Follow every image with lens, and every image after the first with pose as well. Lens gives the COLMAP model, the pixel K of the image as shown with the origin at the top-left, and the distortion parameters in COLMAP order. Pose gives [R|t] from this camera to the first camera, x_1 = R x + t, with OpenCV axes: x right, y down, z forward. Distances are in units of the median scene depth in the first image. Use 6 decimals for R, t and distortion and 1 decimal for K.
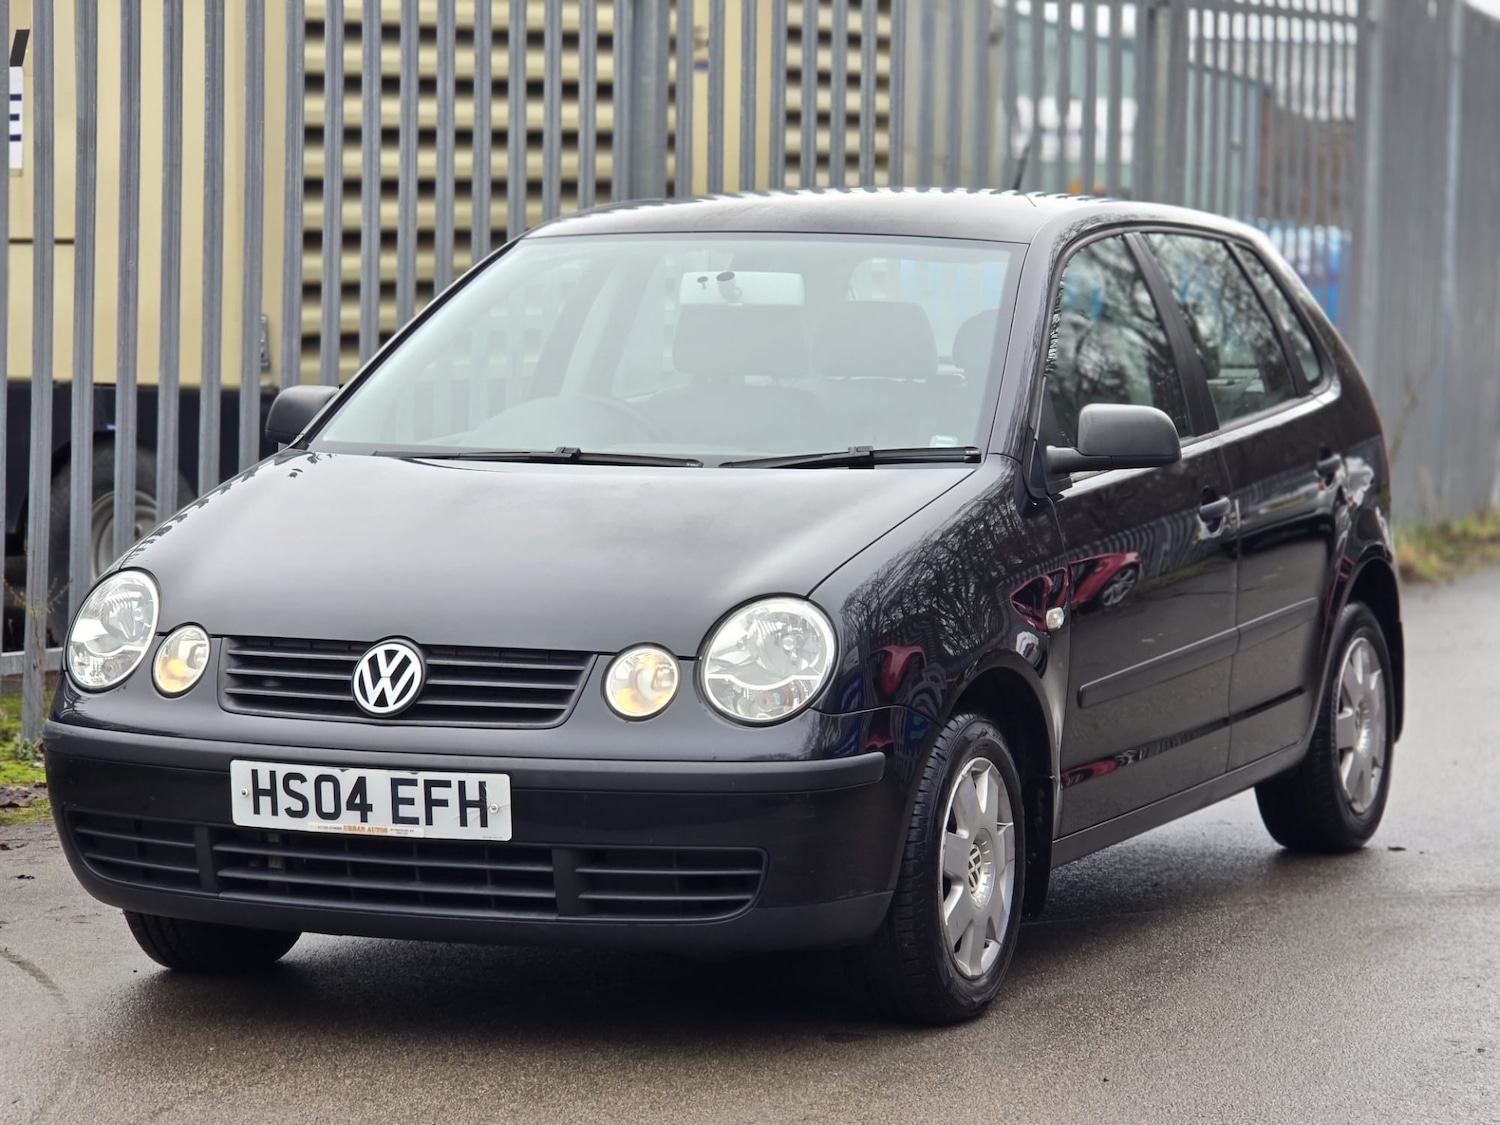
lens RADIAL K [[4853.7, 0, 744.4], [0, 4853.7, 569.2], [0, 0, 1]] dist [0.441655, 0.000000]
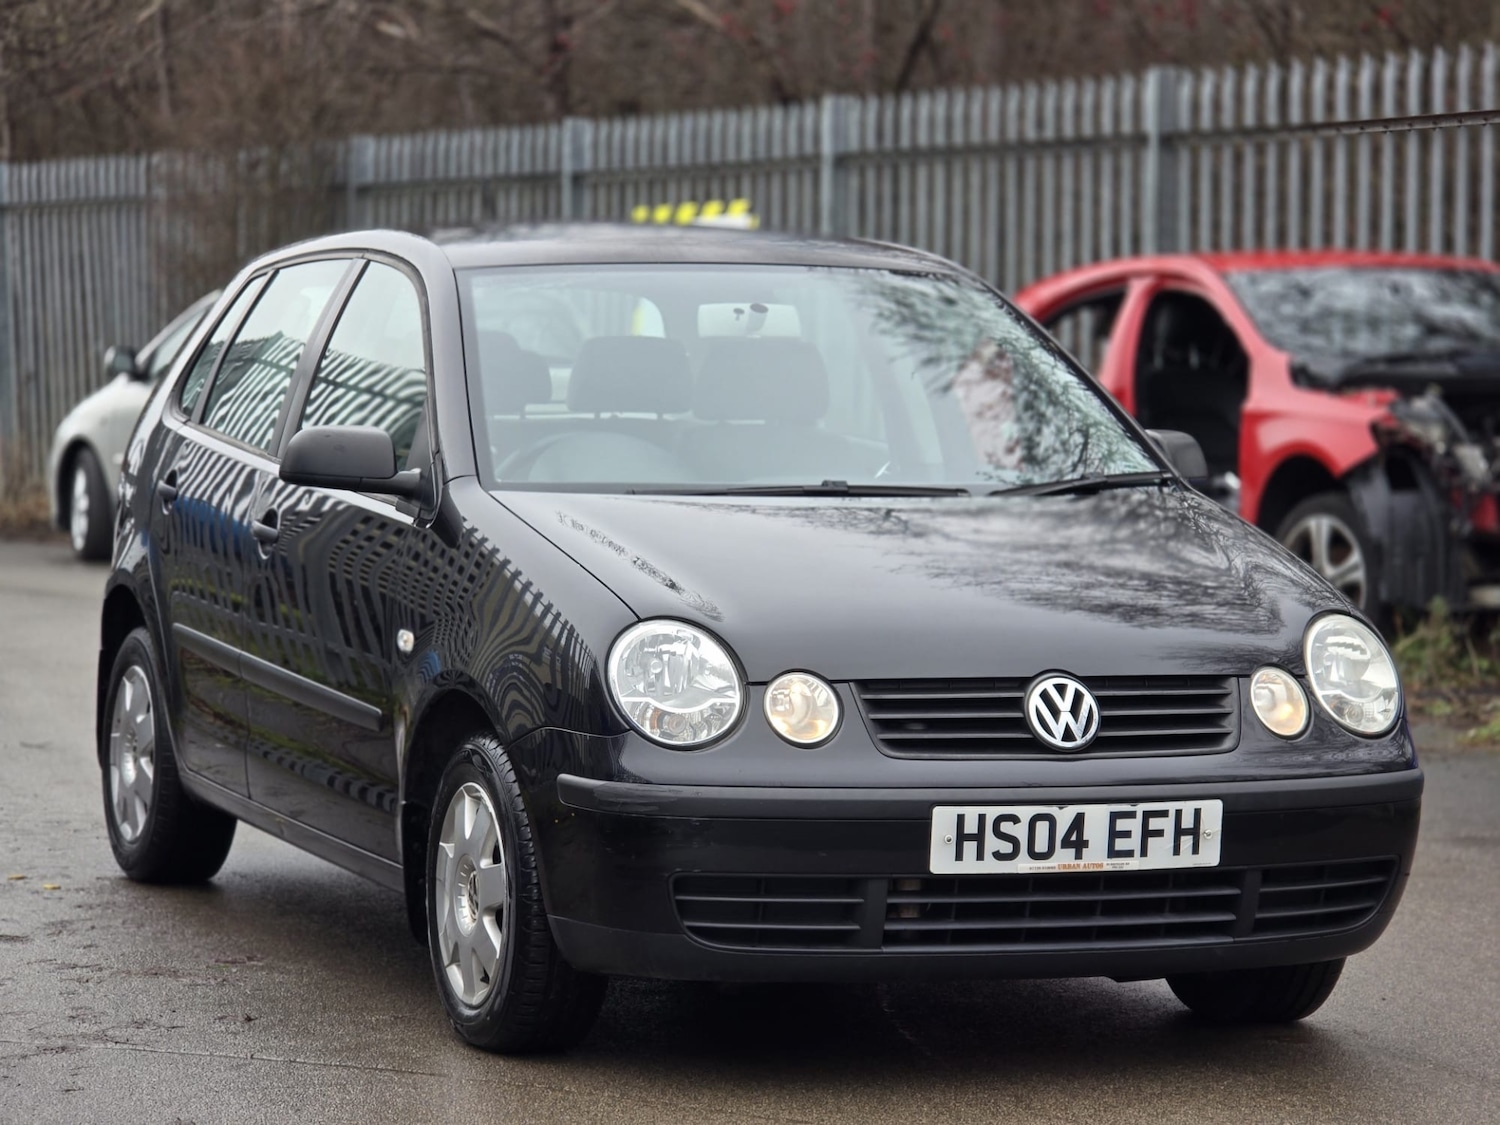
lens RADIAL K [[4853.7, 0, 749.6], [0, 4853.7, 559.8], [0, 0, 1]] dist [0.441655, 0.000000]
pose [[0.747678, -0.035688, 0.663102, -0.769417], [0.043343, 0.999048, 0.004897, -0.016001], [-0.662646, 0.025080, 0.748513, 0.302752]]
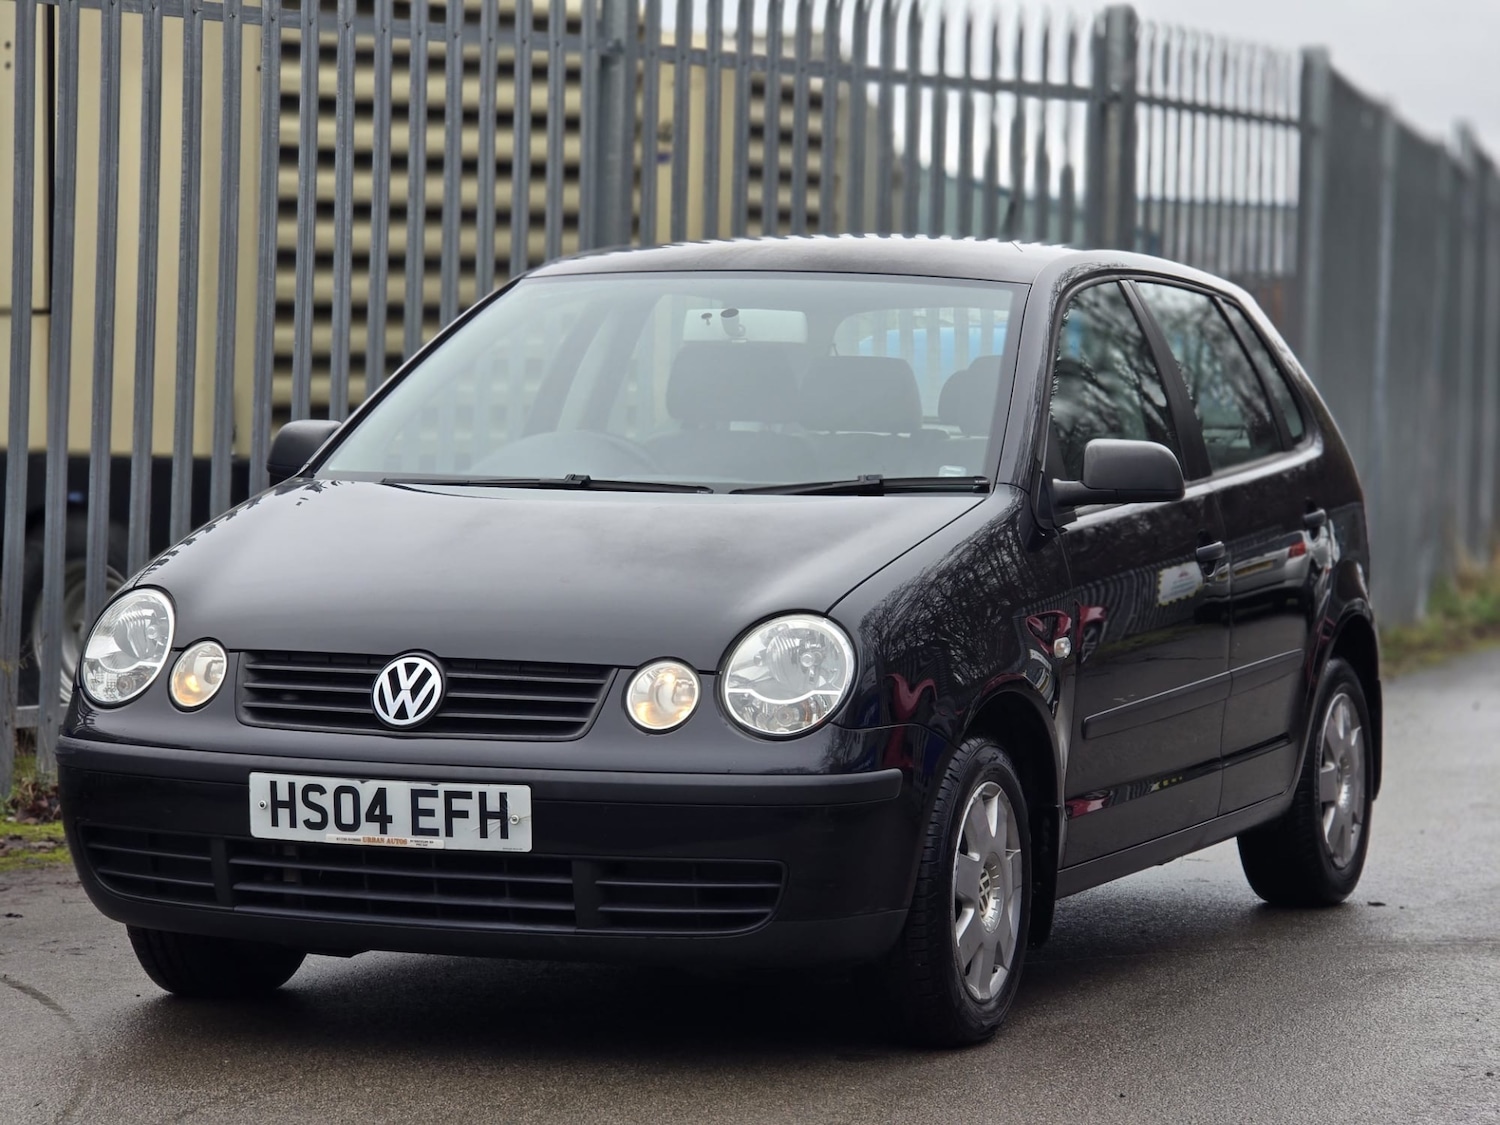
lens RADIAL K [[4853.7, 0, 752.6], [0, 4853.7, 566.0], [0, 0, 1]] dist [0.441655, 0.000000]
pose [[0.999669, 0.009206, 0.024042, -0.026473], [-0.008454, 0.999477, -0.031225, 0.027243], [-0.024317, 0.031011, 0.999223, -0.004400]]
